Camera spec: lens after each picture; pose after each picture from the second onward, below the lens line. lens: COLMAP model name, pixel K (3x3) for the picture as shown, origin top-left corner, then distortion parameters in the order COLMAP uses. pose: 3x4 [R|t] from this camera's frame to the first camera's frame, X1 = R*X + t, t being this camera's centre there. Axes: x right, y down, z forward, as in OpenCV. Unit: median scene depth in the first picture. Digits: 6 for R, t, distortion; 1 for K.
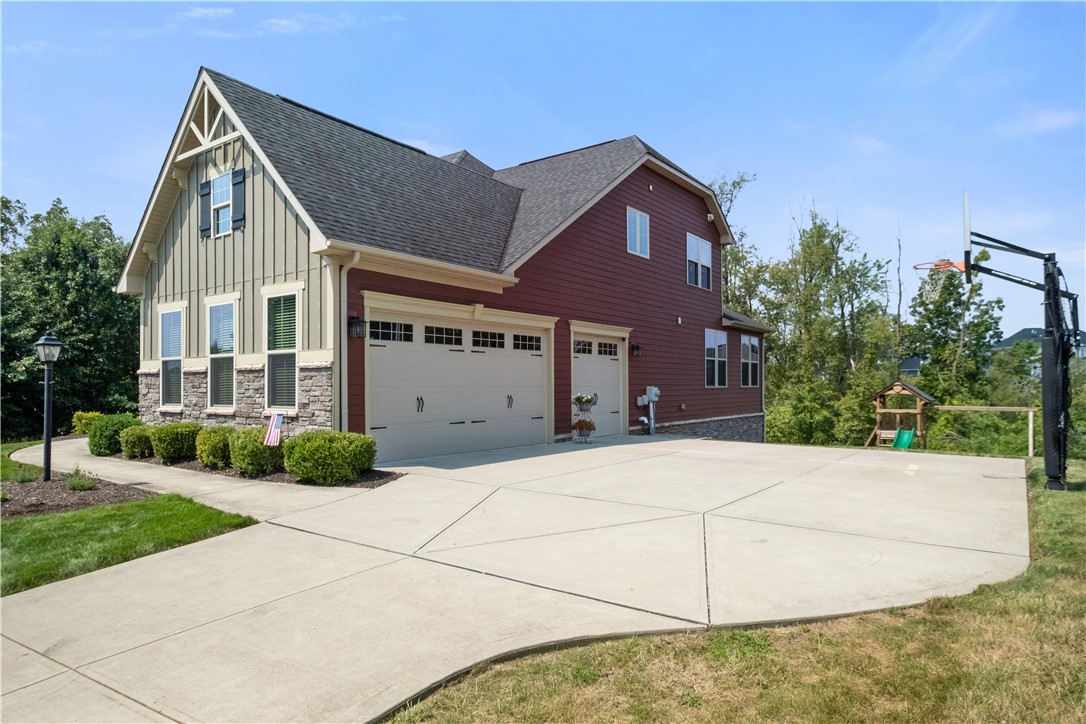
lens RADIAL K [[659.0, 0, 541.8], [0, 659.0, 380.9], [0, 0, 1]] dist [-0.004885, -0.000418]
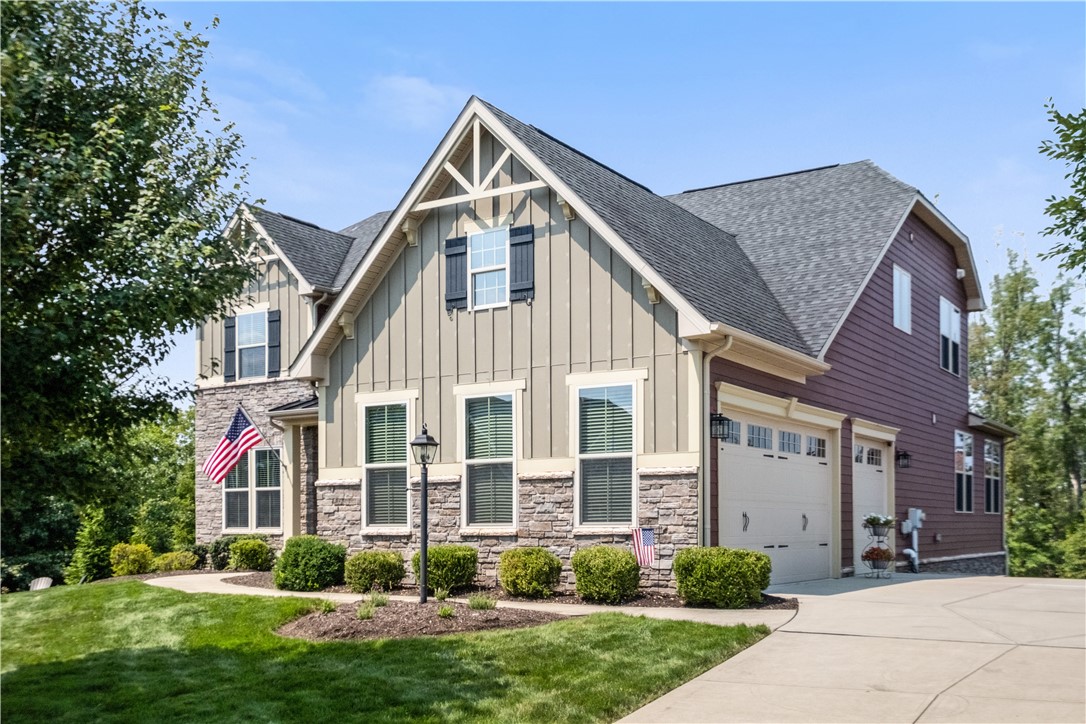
lens RADIAL K [[1140.5, 0, 543.2], [0, 1140.5, 526.9], [0, 0, 1]] dist [-0.012363, 0.008401]
pose [[0.997423, -0.000933, 0.071734, -0.523051], [0.000406, 0.999973, 0.007367, 0.030731], [-0.071739, -0.007319, 0.997397, -0.367677]]
